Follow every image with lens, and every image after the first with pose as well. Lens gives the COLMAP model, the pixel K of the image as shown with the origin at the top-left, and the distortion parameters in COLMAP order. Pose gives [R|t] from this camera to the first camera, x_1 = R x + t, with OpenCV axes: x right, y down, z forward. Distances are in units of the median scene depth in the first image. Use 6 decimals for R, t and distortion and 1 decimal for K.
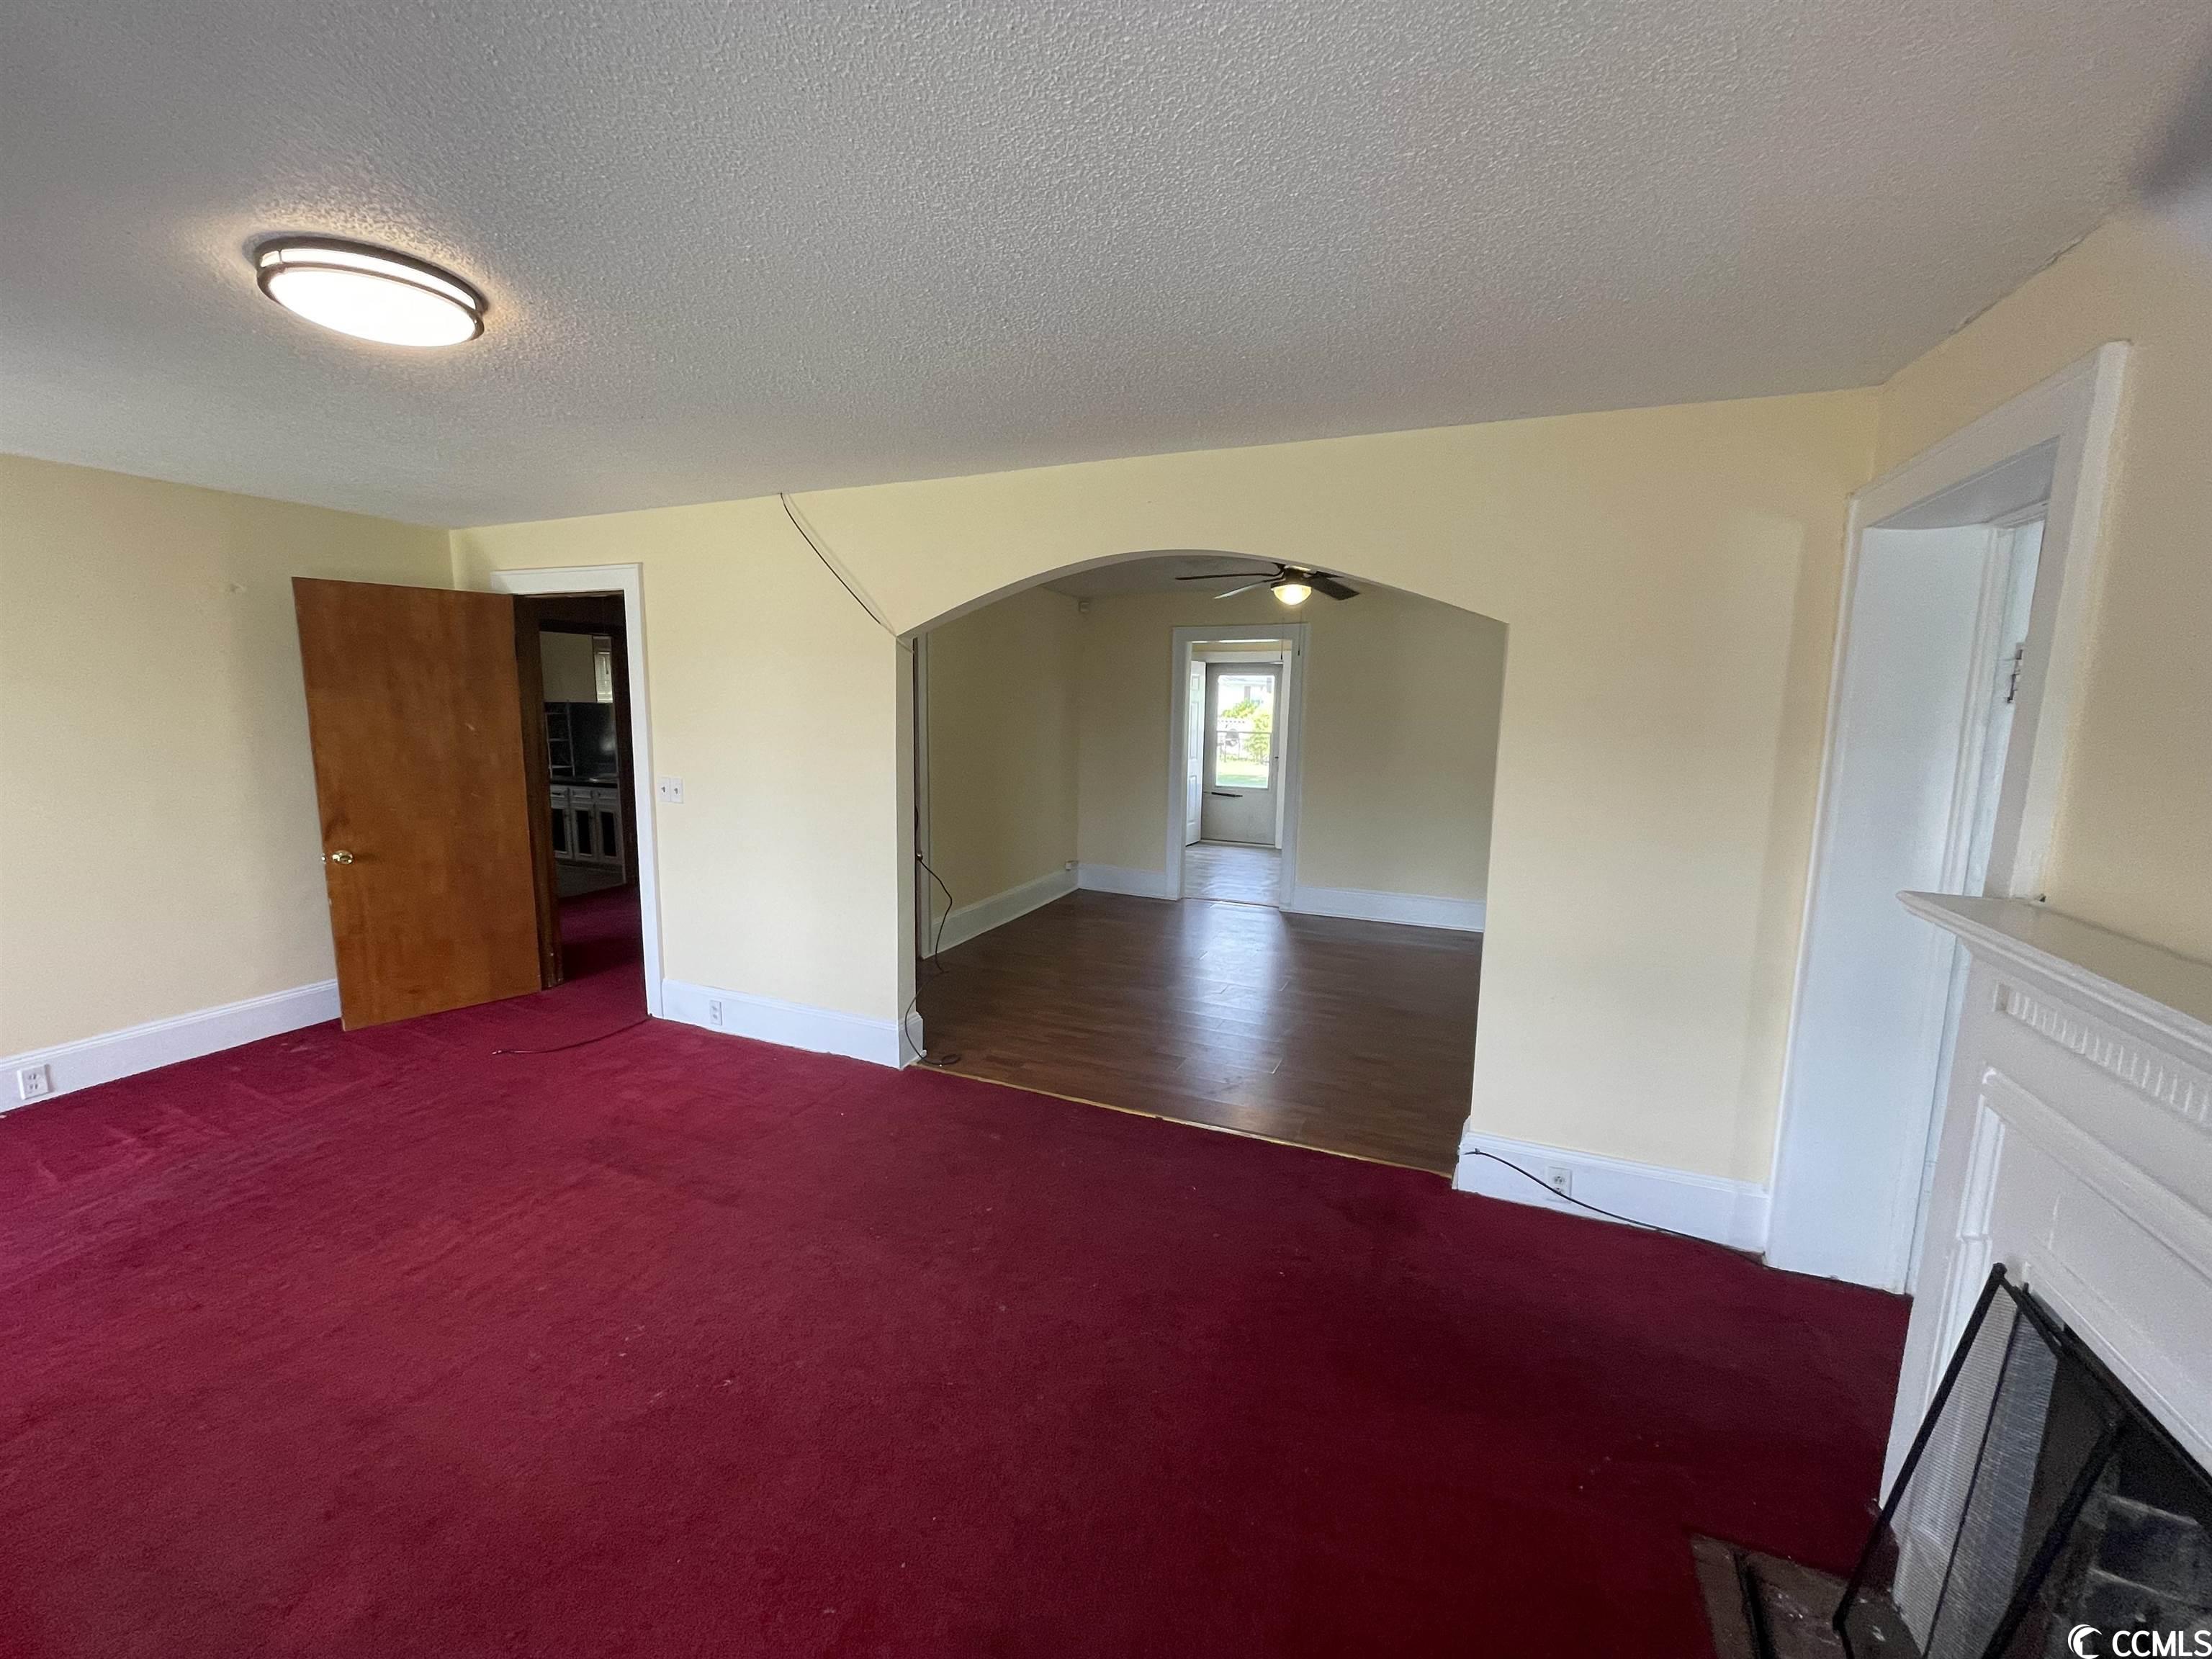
lens RADIAL K [[887.0, 0, 1092.6], [0, 887.0, 832.2], [0, 0, 1]] dist [-0.000880, 0.000297]
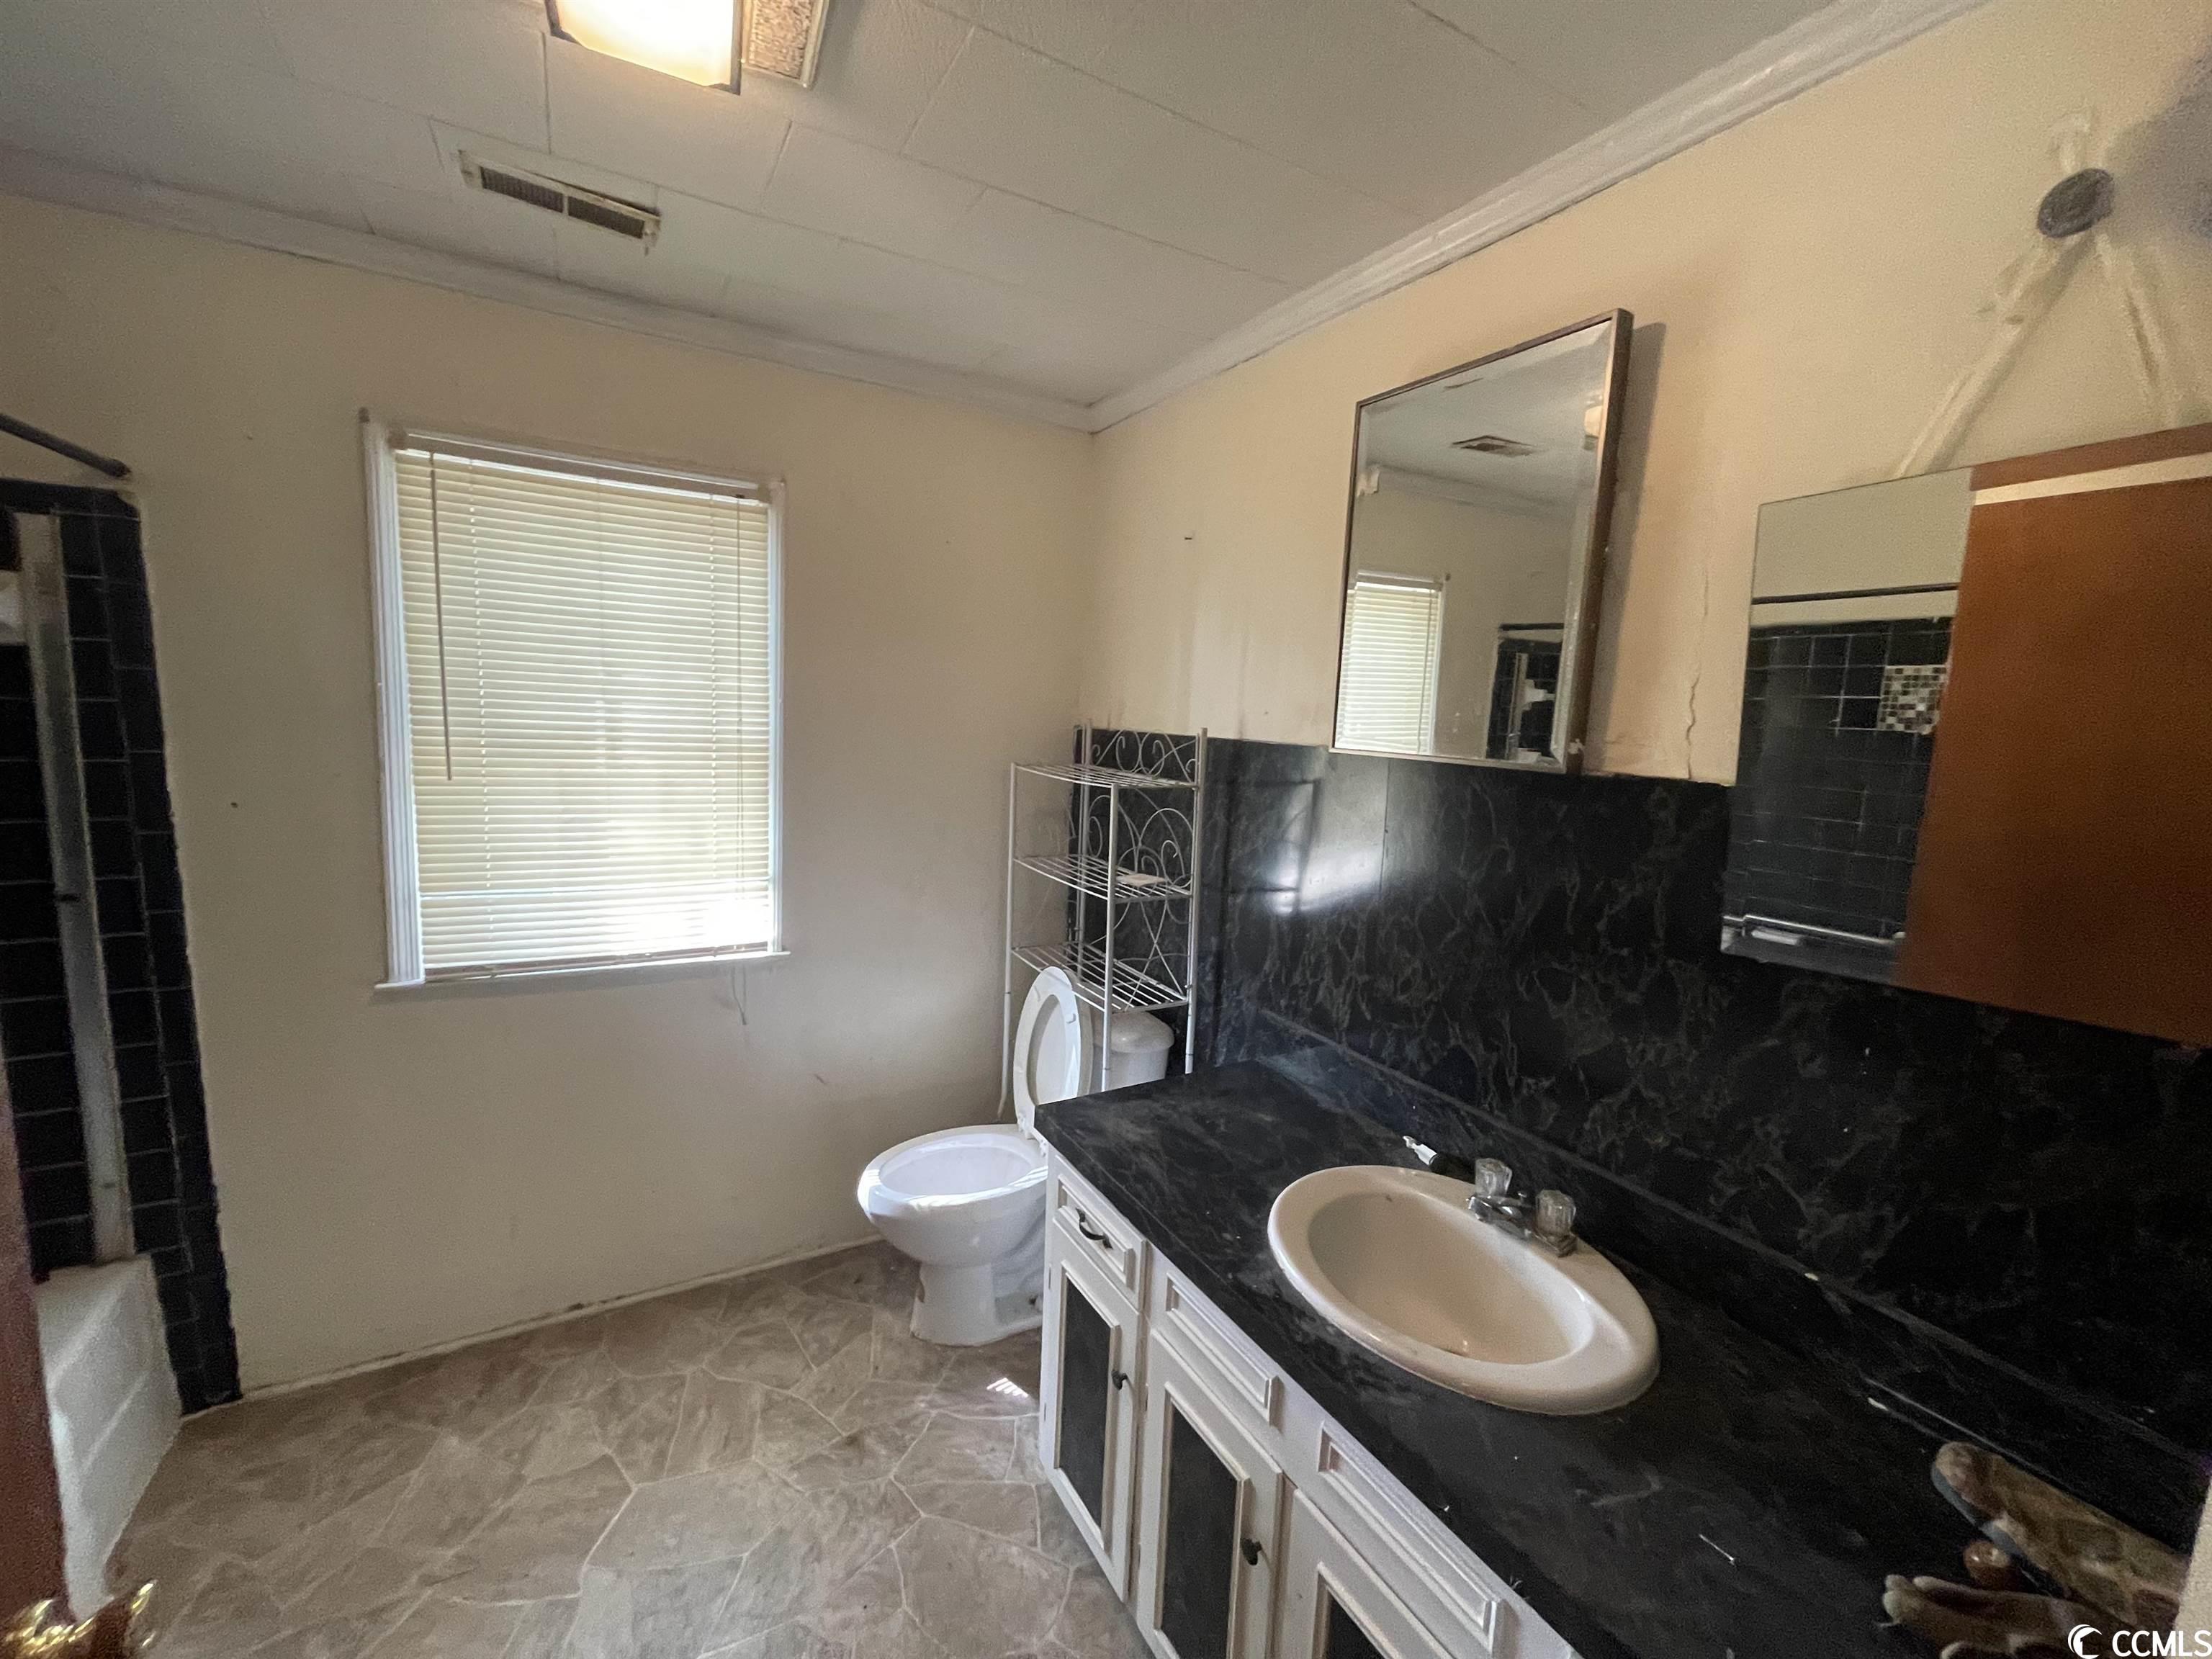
lens RADIAL K [[887.0, 0, 1092.6], [0, 887.0, 832.2], [0, 0, 1]] dist [-0.000880, 0.000297]
pose [[0.795334, 0.092628, -0.599053, -0.499573], [-0.112050, 0.993691, 0.004886, -0.126720], [0.595725, 0.063238, 0.800695, 0.842974]]
